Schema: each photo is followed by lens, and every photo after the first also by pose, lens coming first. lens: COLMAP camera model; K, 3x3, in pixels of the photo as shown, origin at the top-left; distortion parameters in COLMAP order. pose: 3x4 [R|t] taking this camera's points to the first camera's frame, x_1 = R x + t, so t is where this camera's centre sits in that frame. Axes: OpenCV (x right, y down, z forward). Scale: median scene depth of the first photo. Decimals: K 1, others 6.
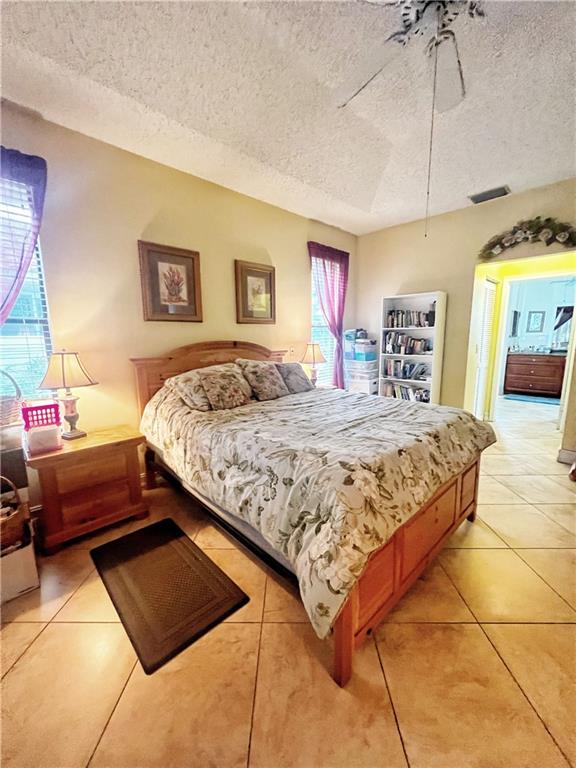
lens RADIAL K [[307.7, 0, 288.0], [0, 307.7, 384.0], [0, 0, 1]] dist [-0.001425, -0.000038]
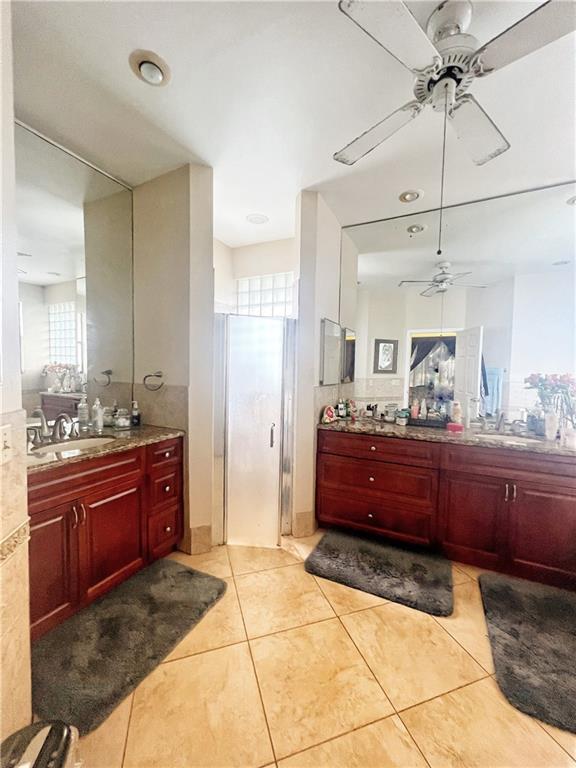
lens RADIAL K [[307.7, 0, 288.0], [0, 307.7, 384.0], [0, 0, 1]] dist [-0.001425, -0.000038]
pose [[0.945549, 0.009516, 0.325340, 0.474971], [0.028361, 0.993362, -0.111482, -0.095067], [-0.324241, 0.114638, 0.939002, 0.554110]]
